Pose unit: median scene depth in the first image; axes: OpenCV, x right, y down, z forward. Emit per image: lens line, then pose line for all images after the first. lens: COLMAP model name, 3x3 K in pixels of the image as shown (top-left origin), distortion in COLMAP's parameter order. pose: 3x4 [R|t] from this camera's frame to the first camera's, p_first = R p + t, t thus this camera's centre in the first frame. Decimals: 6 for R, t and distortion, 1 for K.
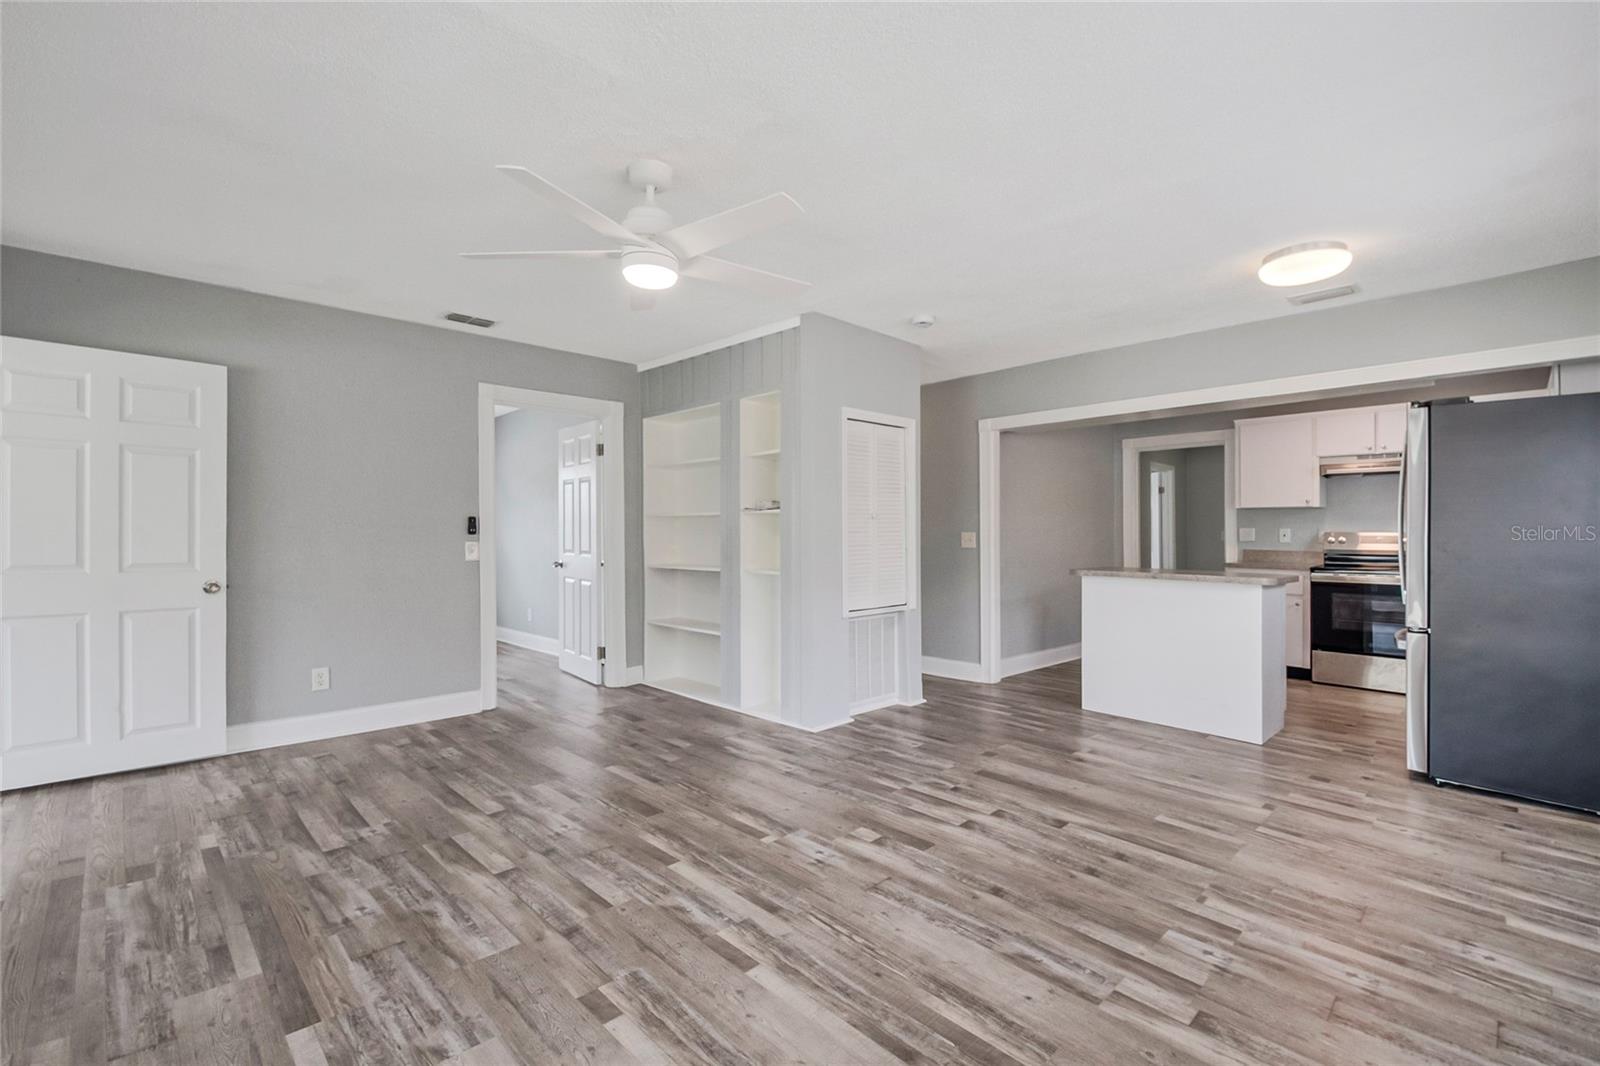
lens RADIAL K [[714.9, 0, 807.1], [0, 714.9, 538.0], [0, 0, 1]] dist [0.008454, -0.011954]
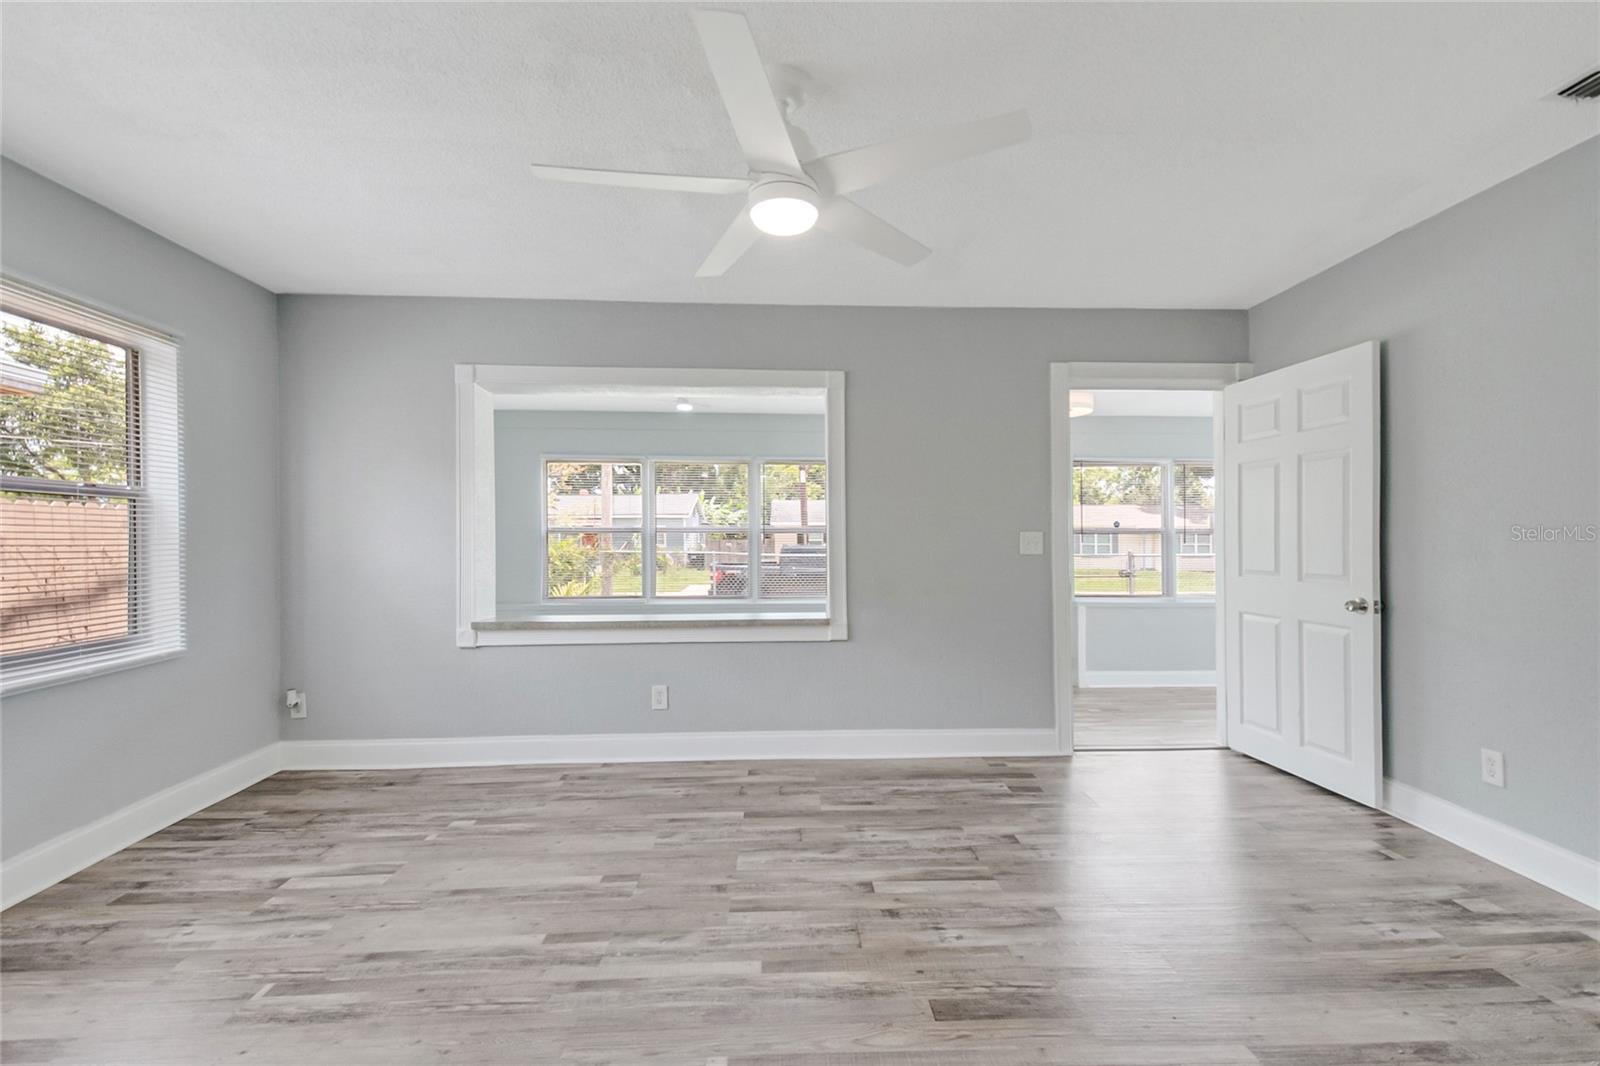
lens RADIAL K [[698.9, 0, 804.4], [0, 698.9, 540.5], [0, 0, 1]] dist [0.046257, -0.017628]
pose [[-0.671822, 0.001346, -0.740711, 0.360052], [0.005342, 0.999981, -0.003029, -0.012118], [0.740693, -0.005992, -0.671817, 1.563932]]
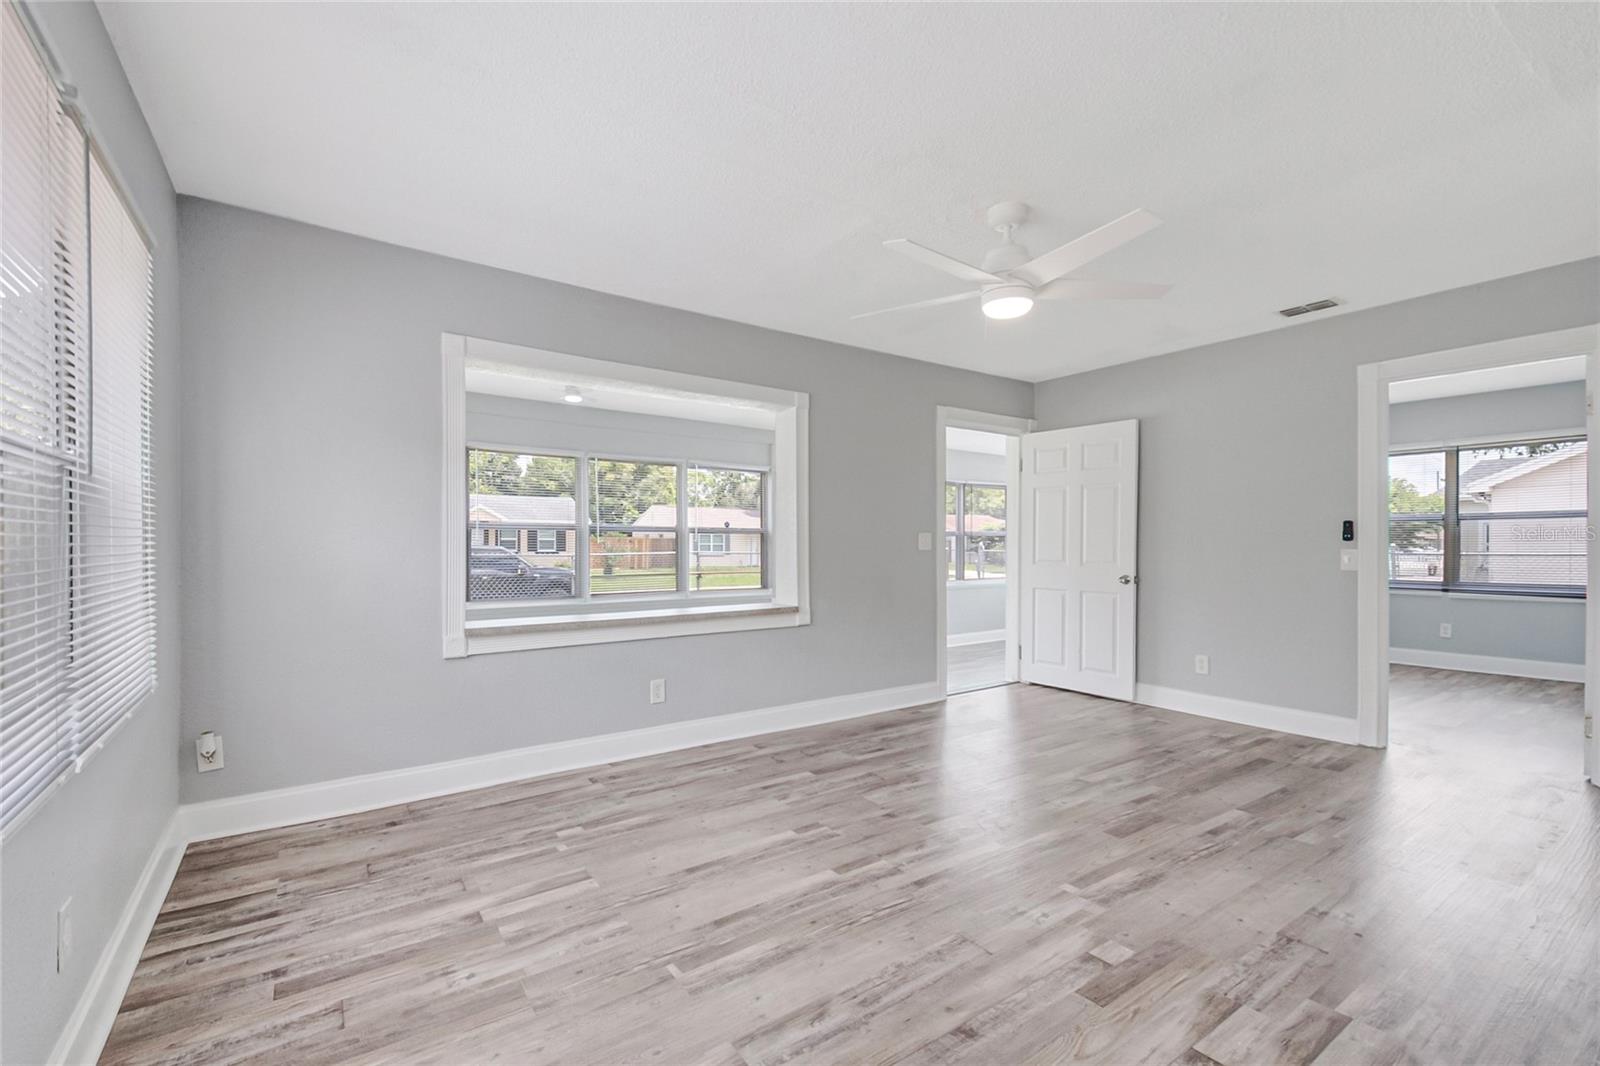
lens RADIAL K [[705.4, 0, 808.0], [0, 705.4, 544.5], [0, 0, 1]] dist [0.041743, -0.010772]
pose [[-0.158512, 0.005253, -0.987343, 0.940482], [0.001217, 0.999986, 0.005125, -0.011075], [0.987356, -0.000389, -0.158516, 0.884497]]
